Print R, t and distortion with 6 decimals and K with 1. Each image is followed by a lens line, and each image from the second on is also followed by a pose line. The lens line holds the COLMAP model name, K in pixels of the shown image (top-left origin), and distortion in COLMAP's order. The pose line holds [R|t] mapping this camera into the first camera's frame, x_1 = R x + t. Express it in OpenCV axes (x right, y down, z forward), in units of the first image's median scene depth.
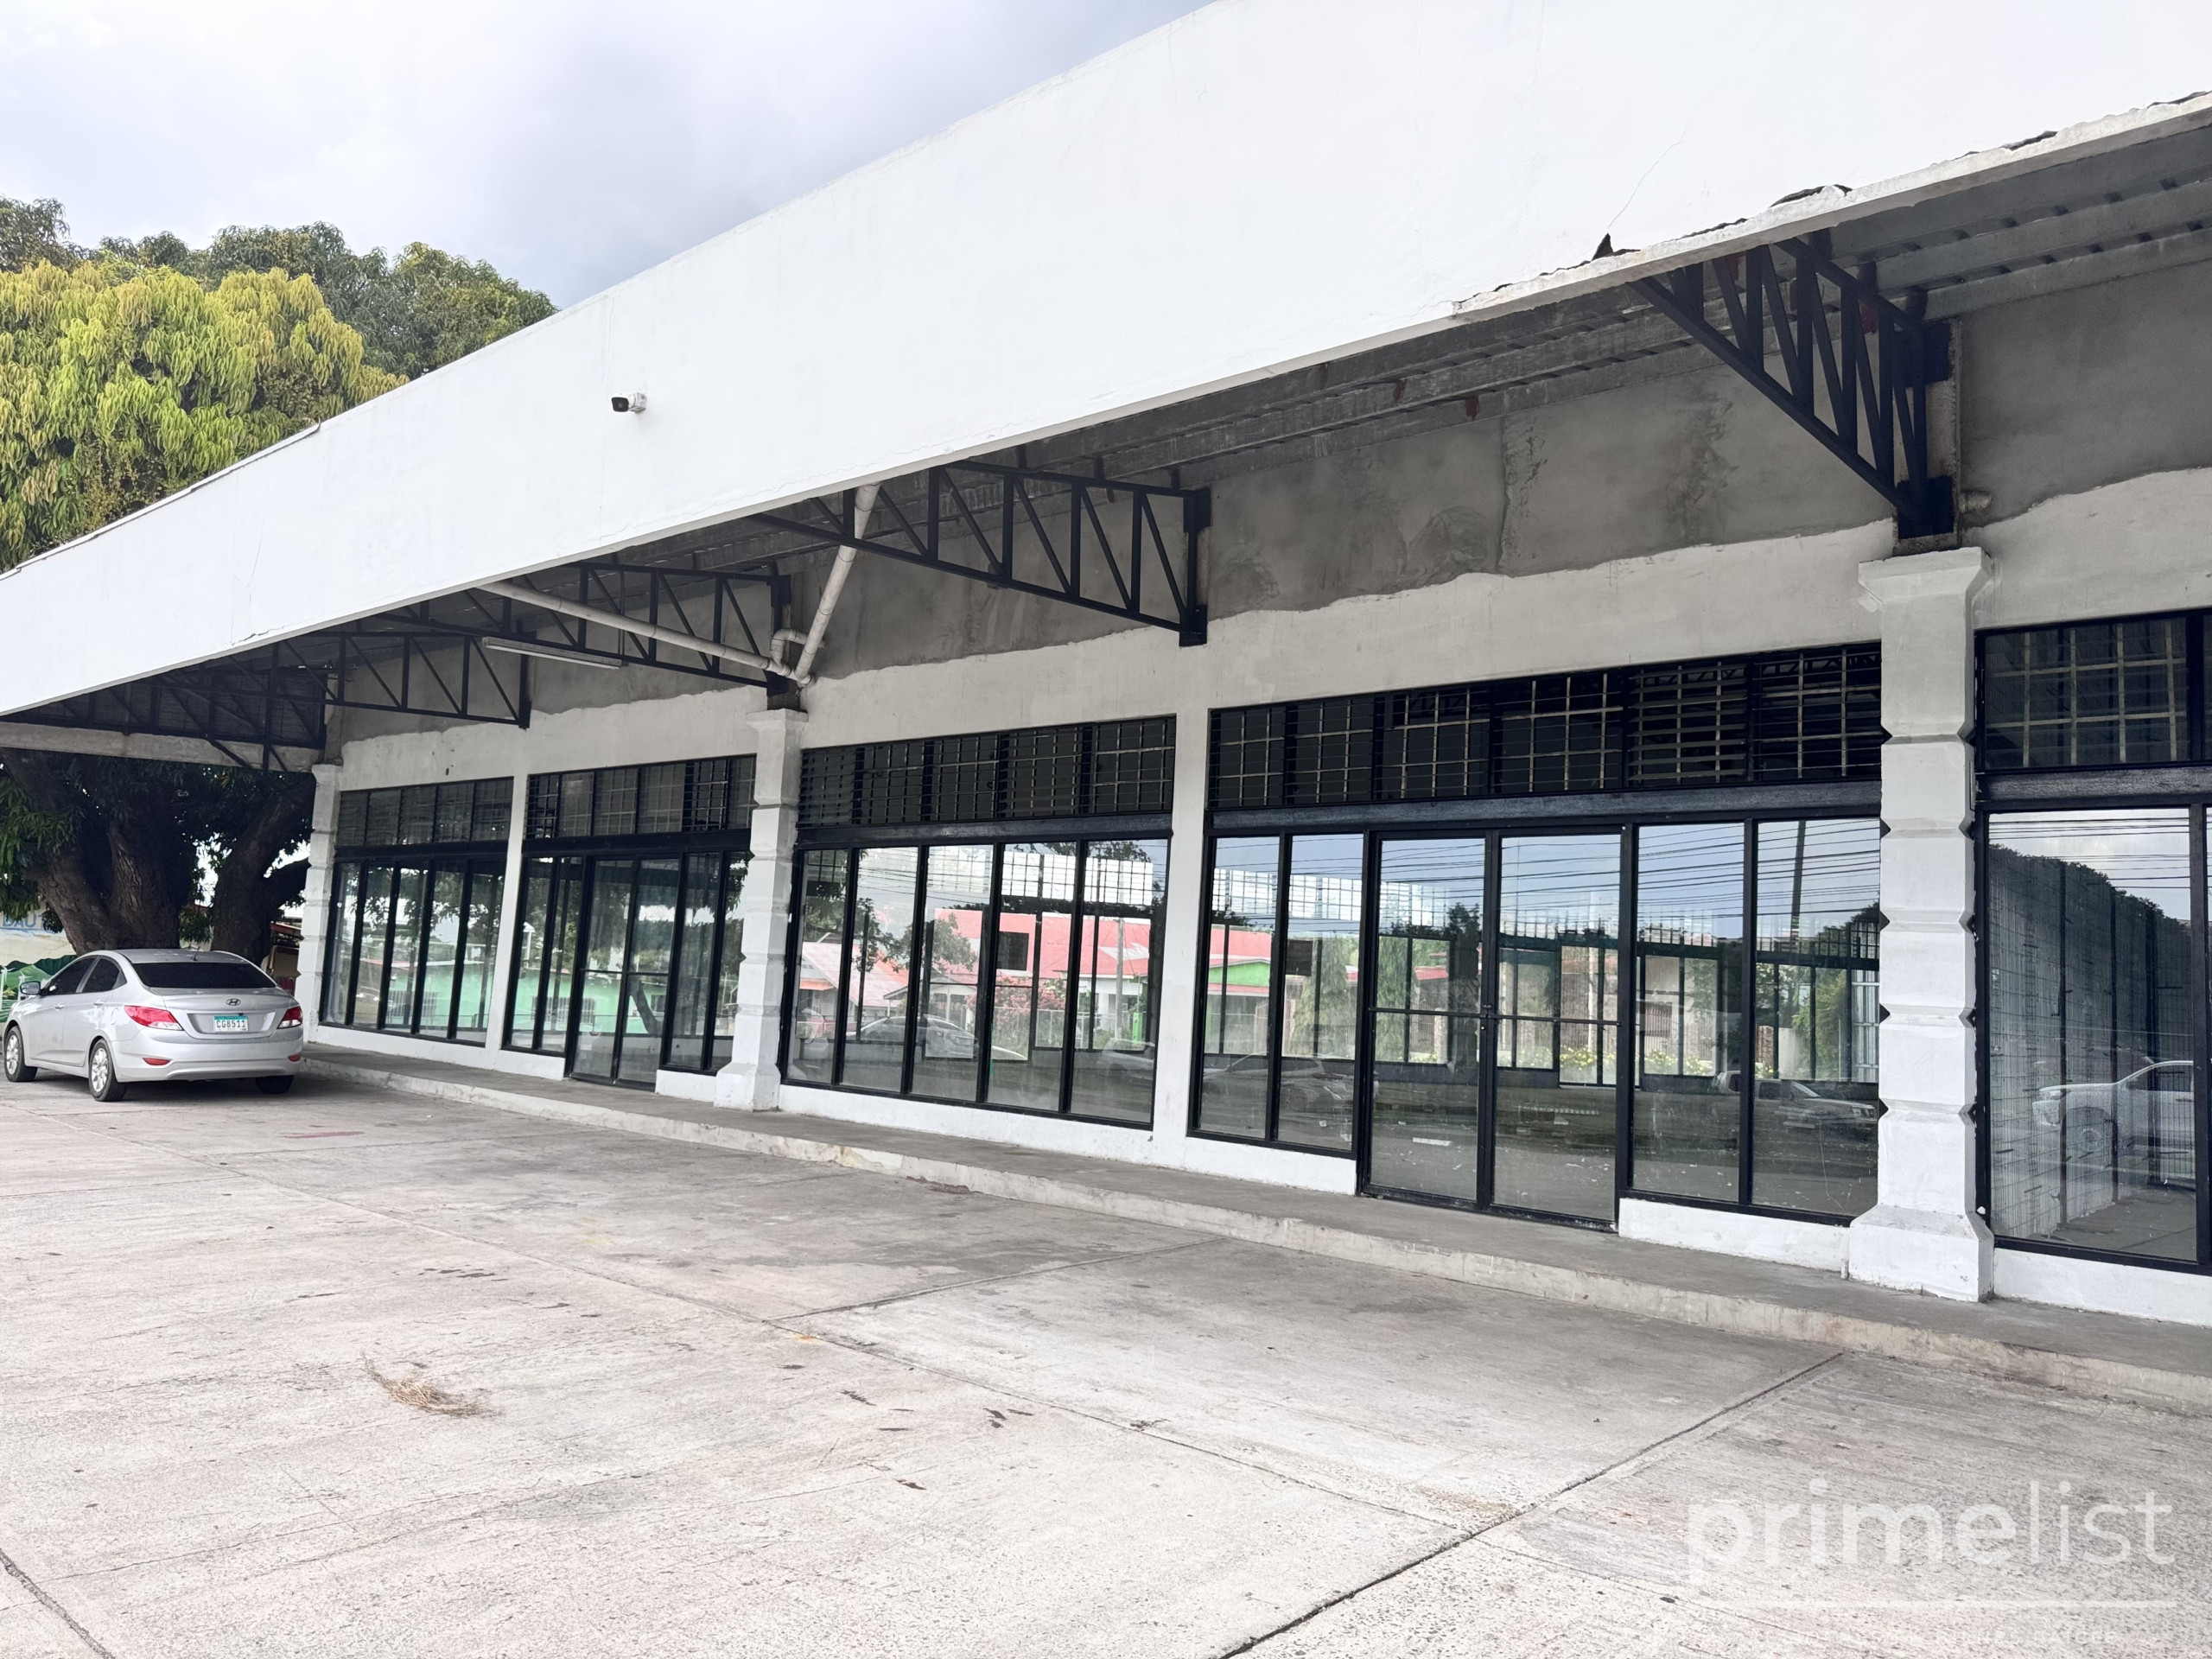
lens RADIAL K [[1564.3, 0, 1106.3], [0, 1564.3, 815.4], [0, 0, 1]] dist [0.043221, -0.052095]
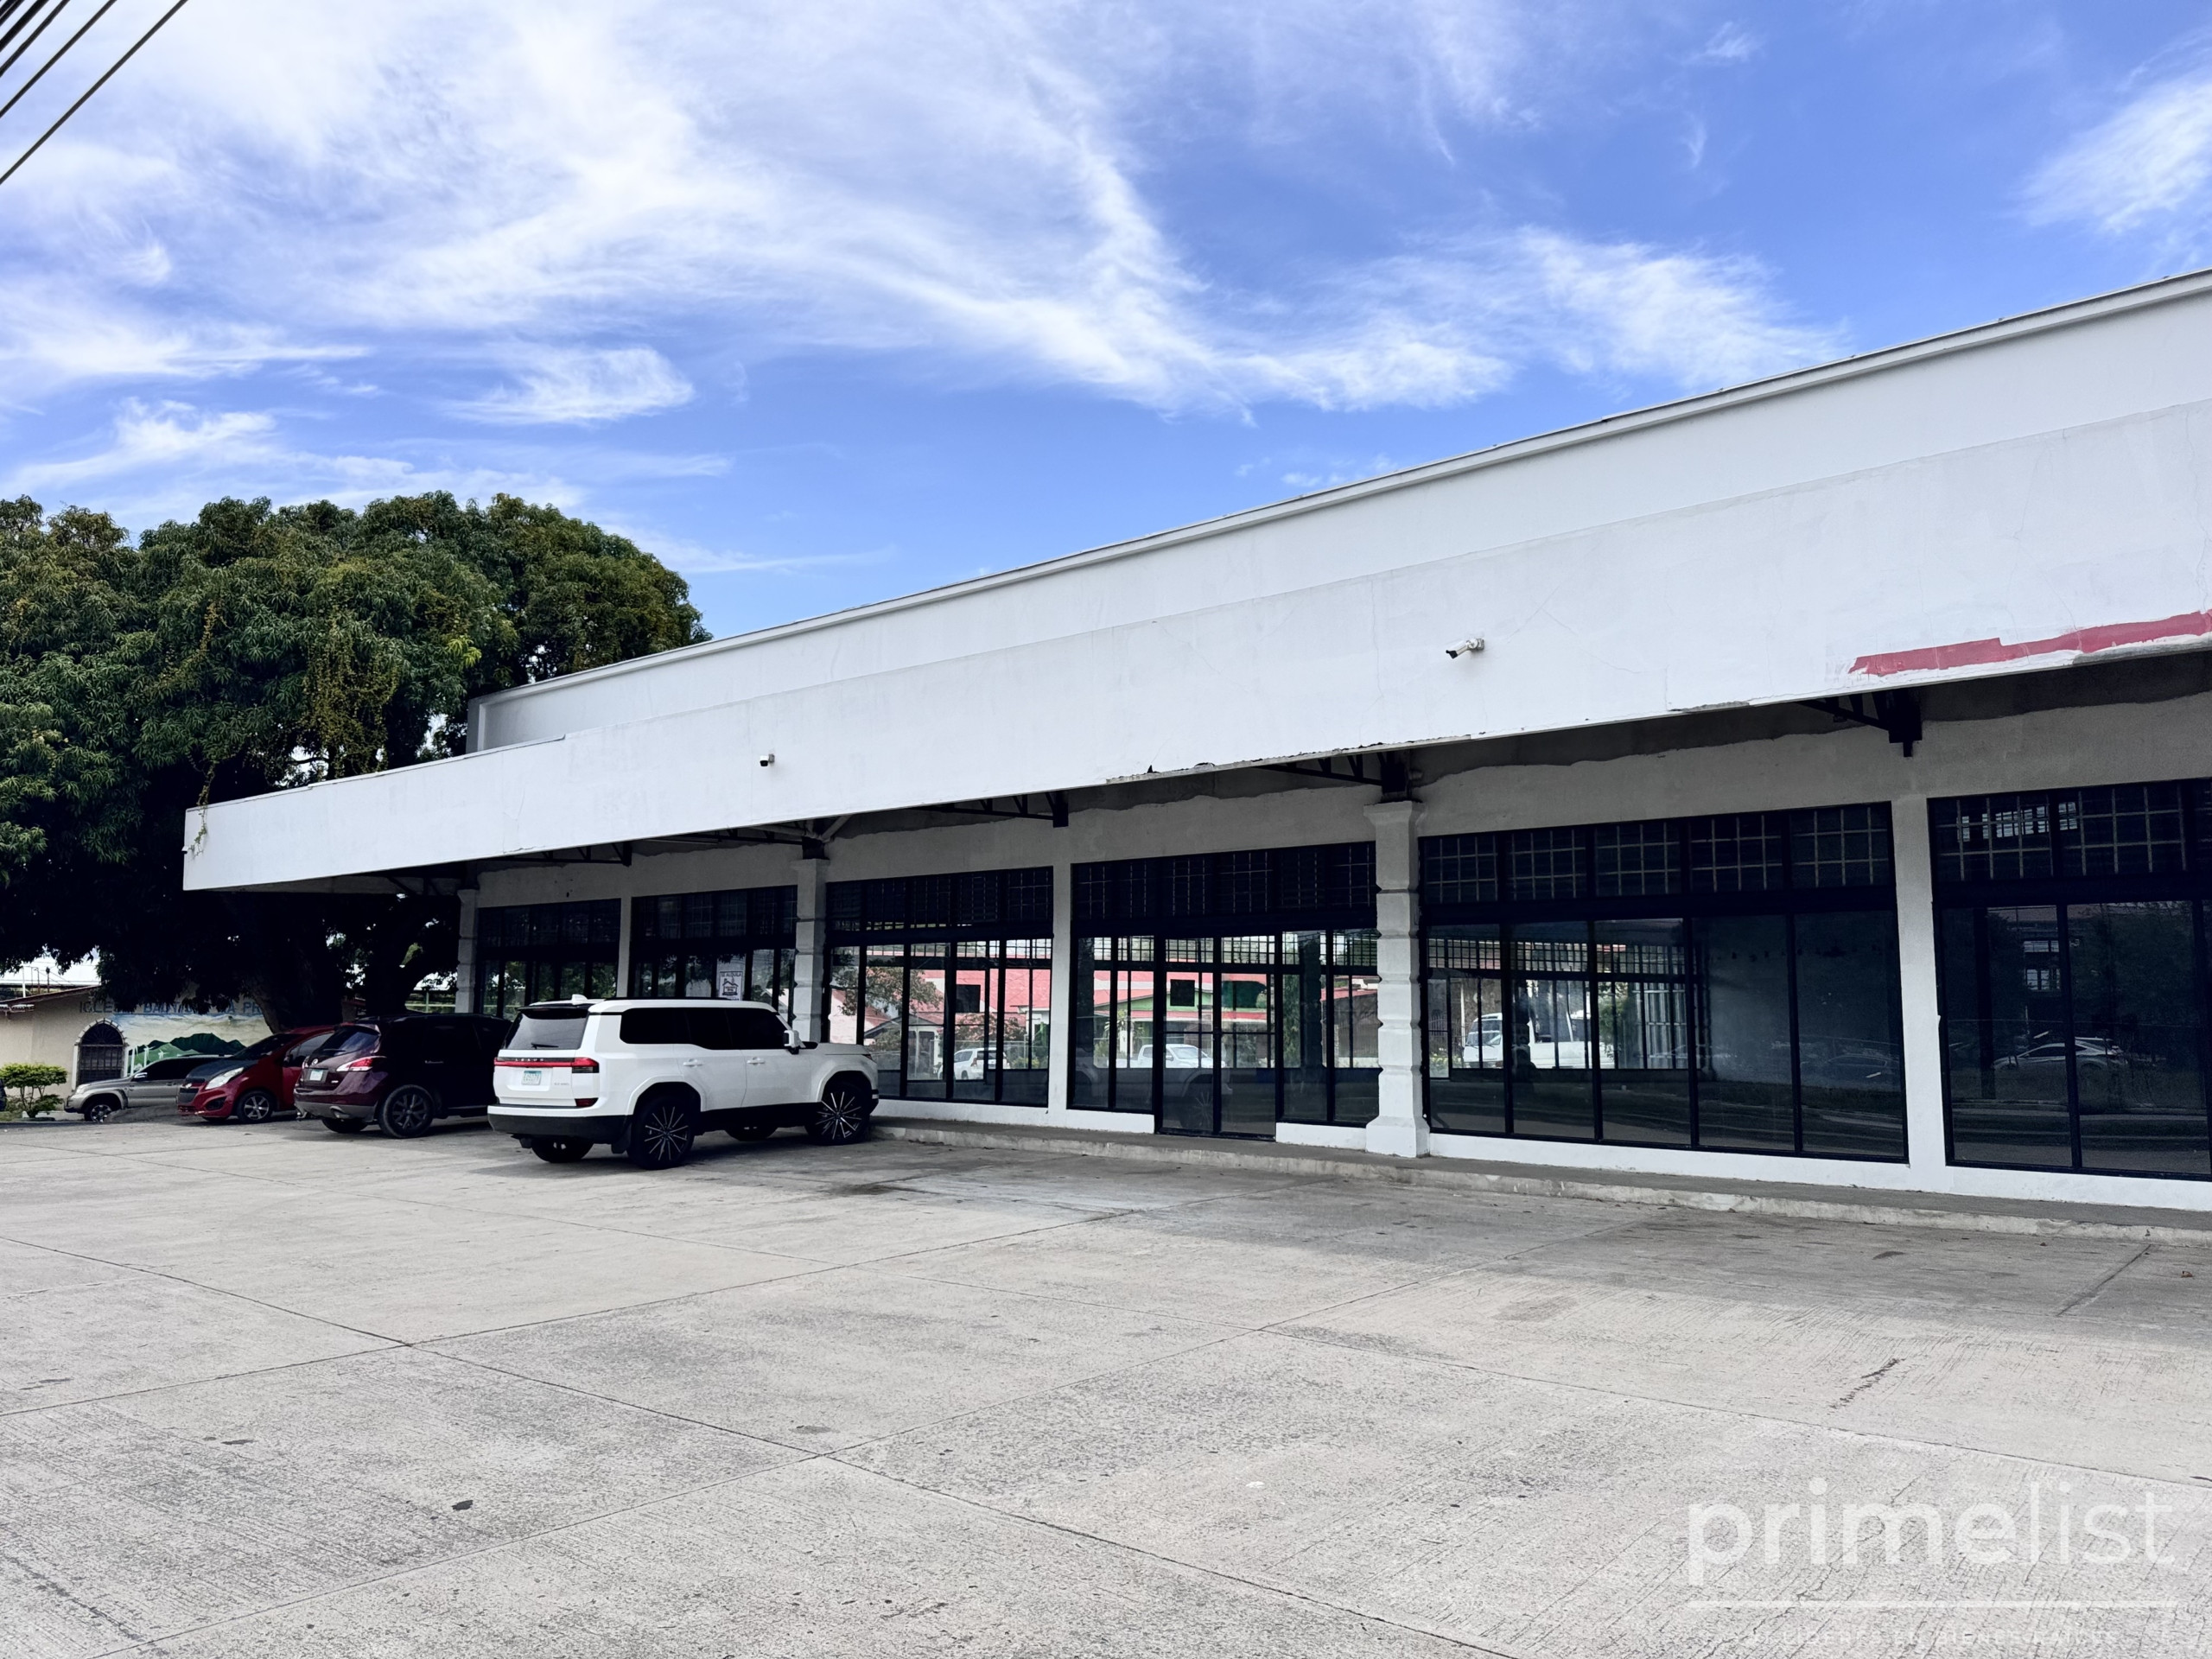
lens RADIAL K [[1564.3, 0, 1105.6], [0, 1564.3, 834.6], [0, 0, 1]] dist [0.043221, -0.052095]
pose [[0.998680, -0.043824, 0.026783, 0.046590], [0.043942, 0.999027, -0.003833, -0.072458], [-0.026589, 0.005005, 0.999634, -0.582095]]
